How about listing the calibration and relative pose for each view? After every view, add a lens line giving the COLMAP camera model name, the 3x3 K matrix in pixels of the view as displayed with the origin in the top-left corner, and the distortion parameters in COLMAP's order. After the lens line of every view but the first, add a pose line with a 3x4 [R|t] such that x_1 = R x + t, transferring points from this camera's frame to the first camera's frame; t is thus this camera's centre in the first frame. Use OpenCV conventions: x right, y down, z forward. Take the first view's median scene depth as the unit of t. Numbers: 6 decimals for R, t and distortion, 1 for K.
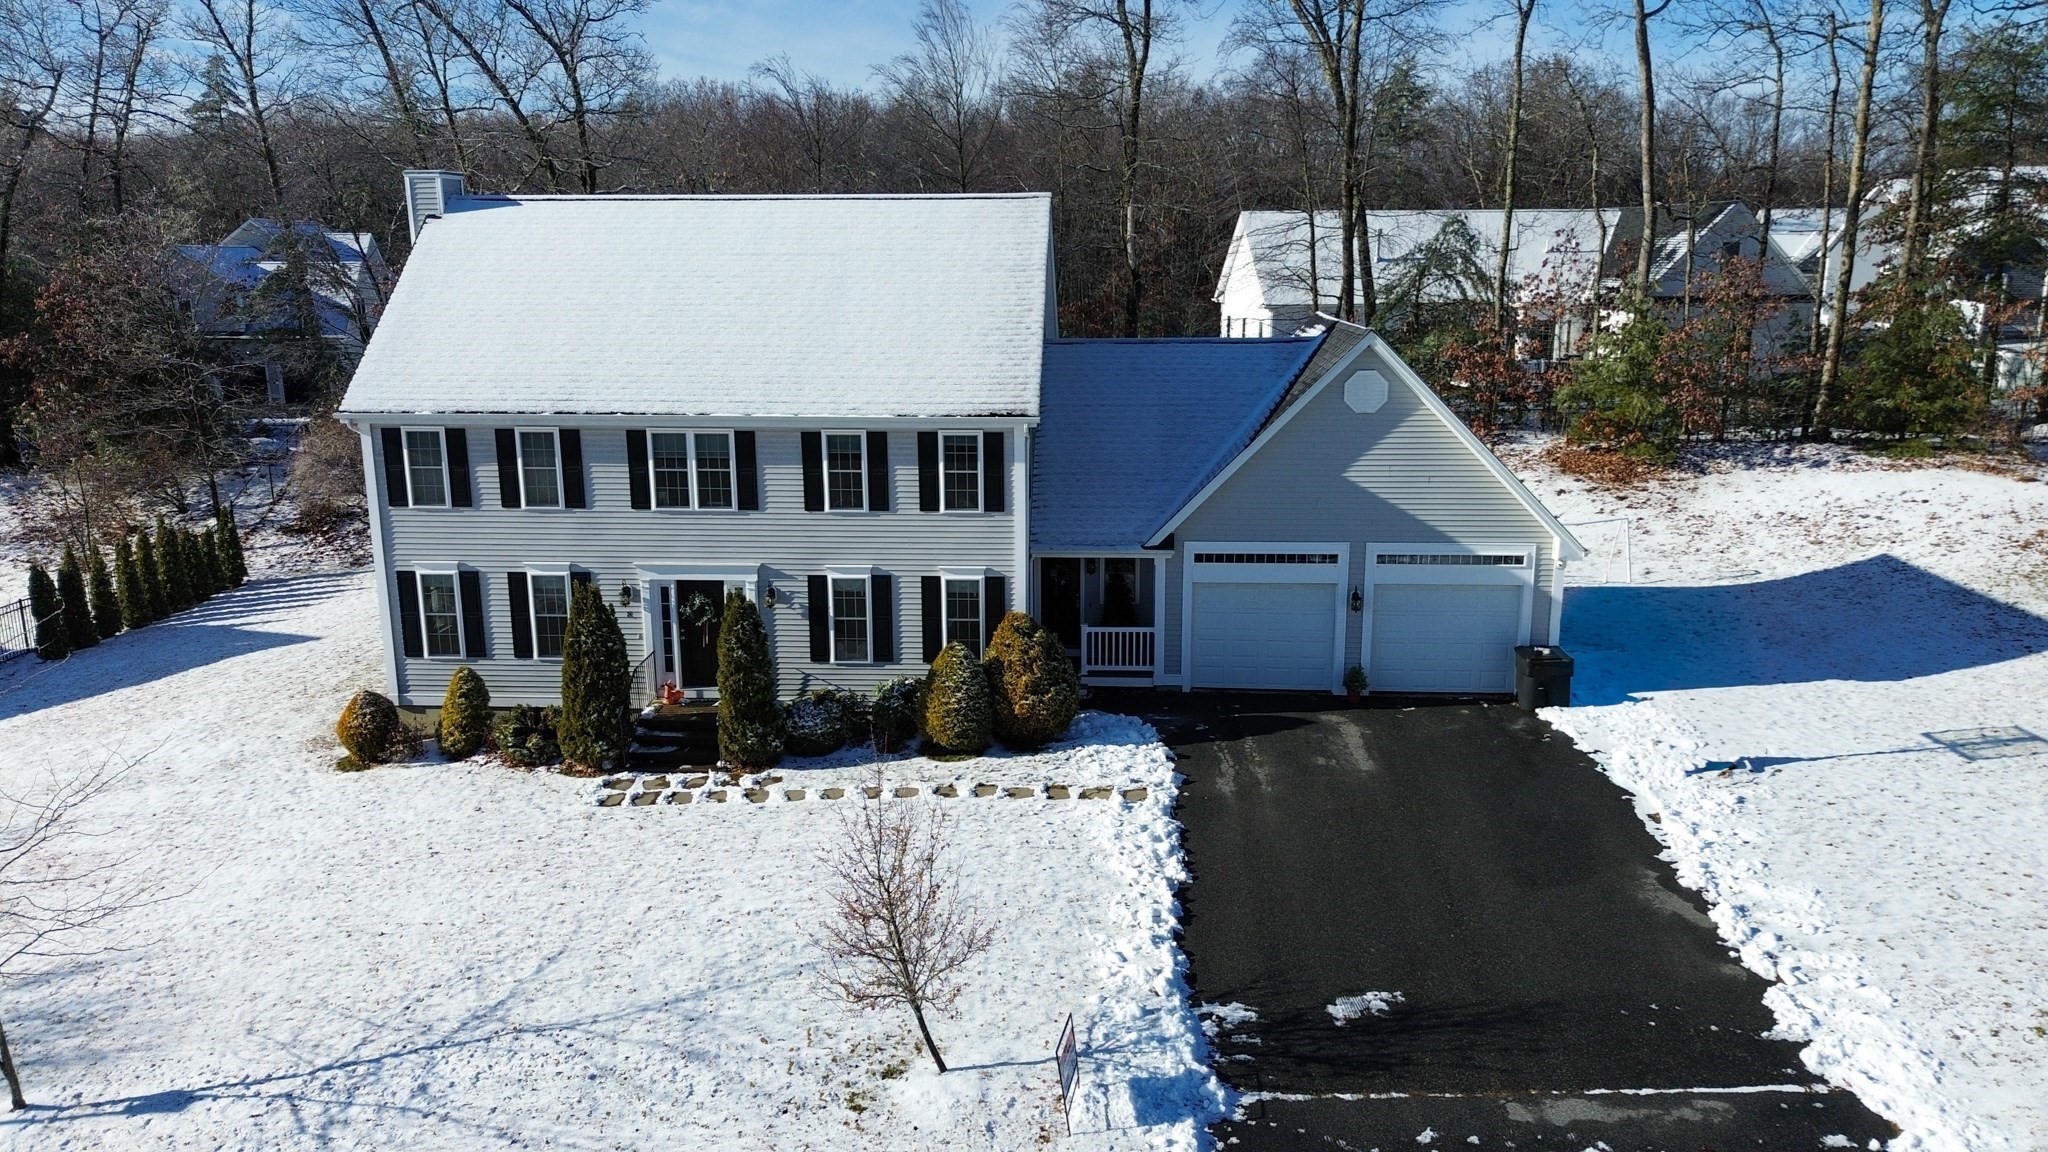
lens RADIAL K [[1458.3, 0, 1024.0], [0, 1458.3, 576.0], [0, 0, 1]] dist [0.056794, -0.057968]
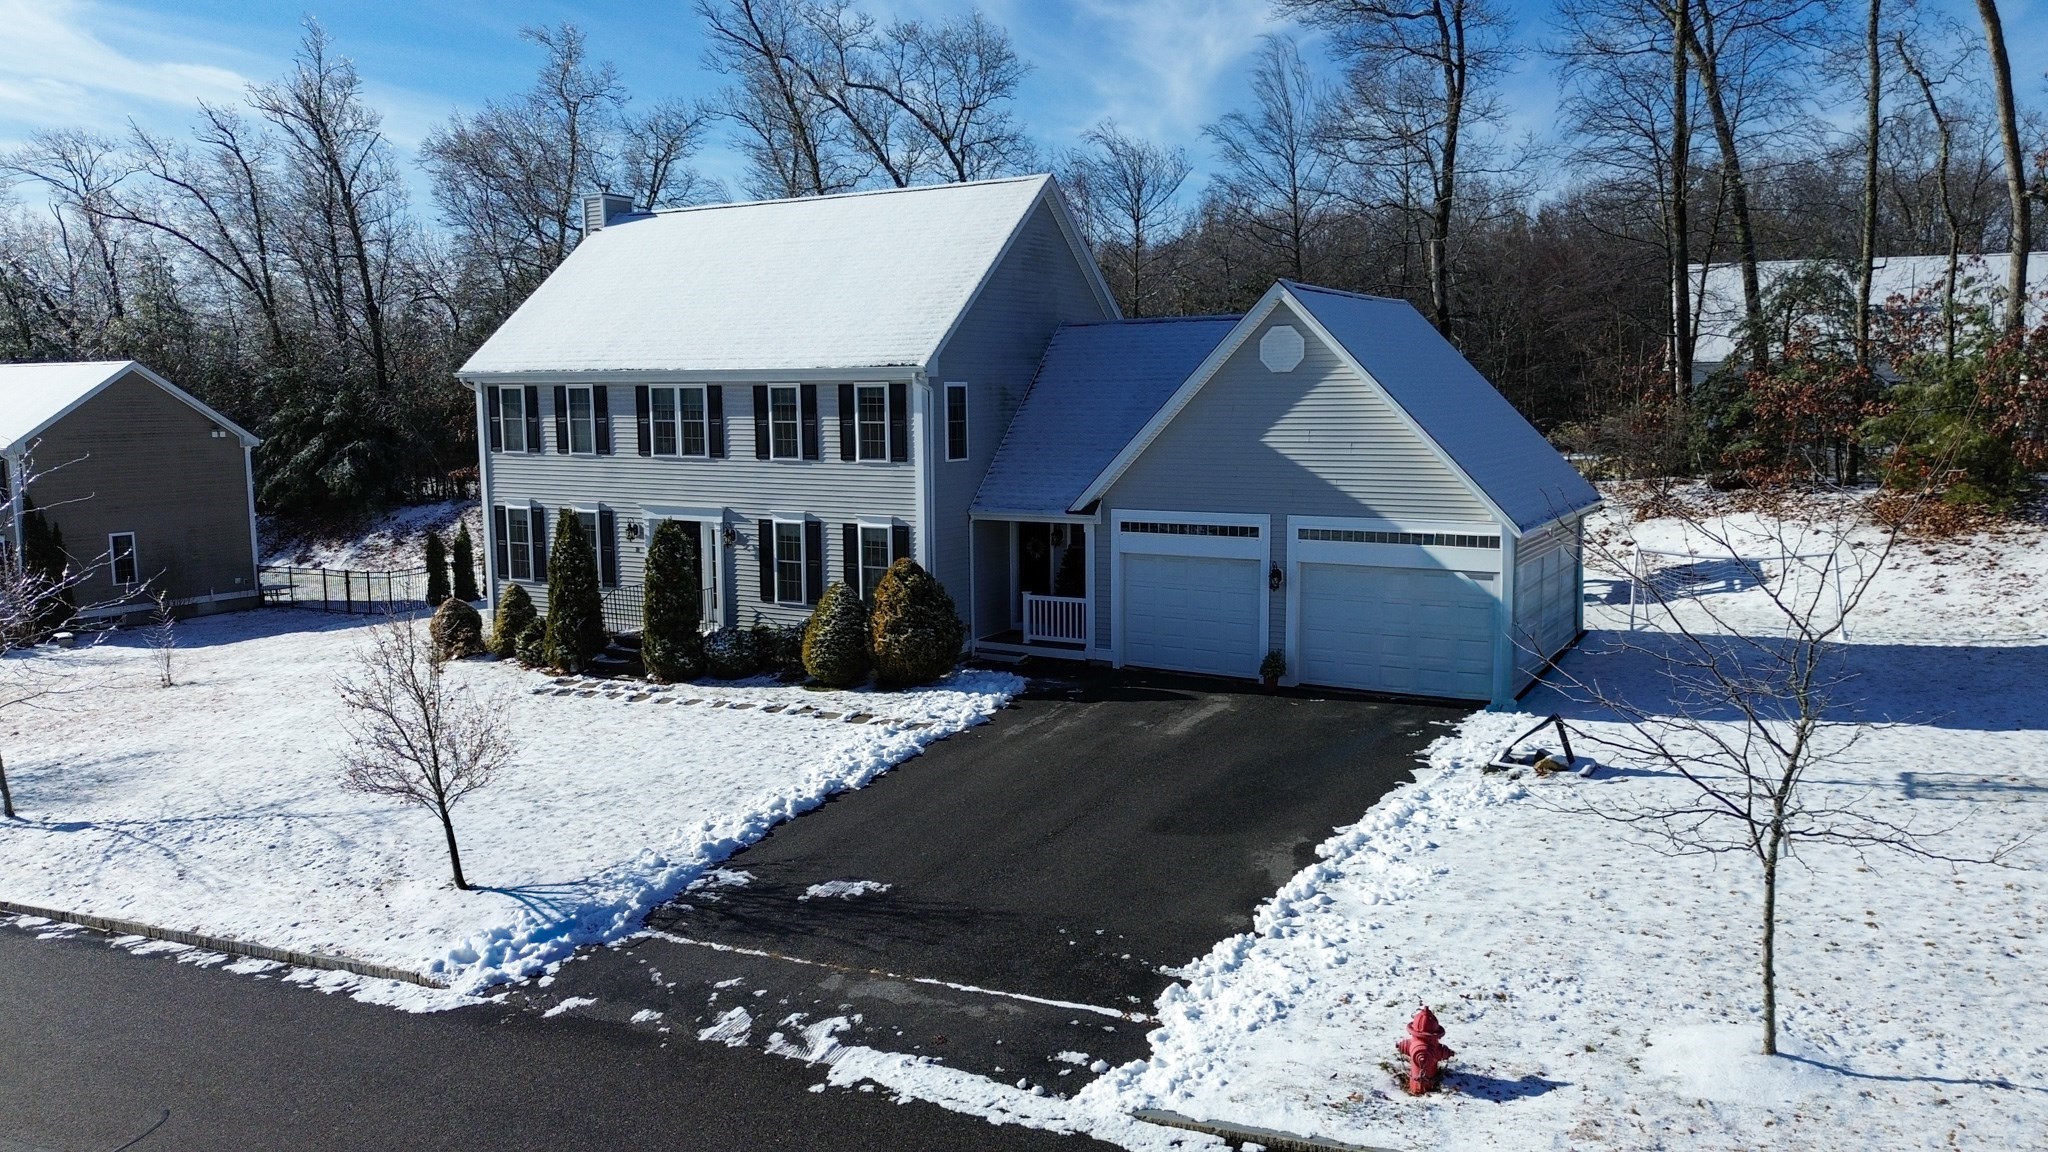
lens RADIAL K [[1458.3, 0, 1024.0], [0, 1458.3, 576.0], [0, 0, 1]] dist [0.056794, -0.057968]
pose [[0.891843, 0.054907, -0.449000, 0.525449], [-0.096575, 0.992832, -0.070415, 0.100296], [0.441915, 0.106162, 0.890753, 0.122242]]
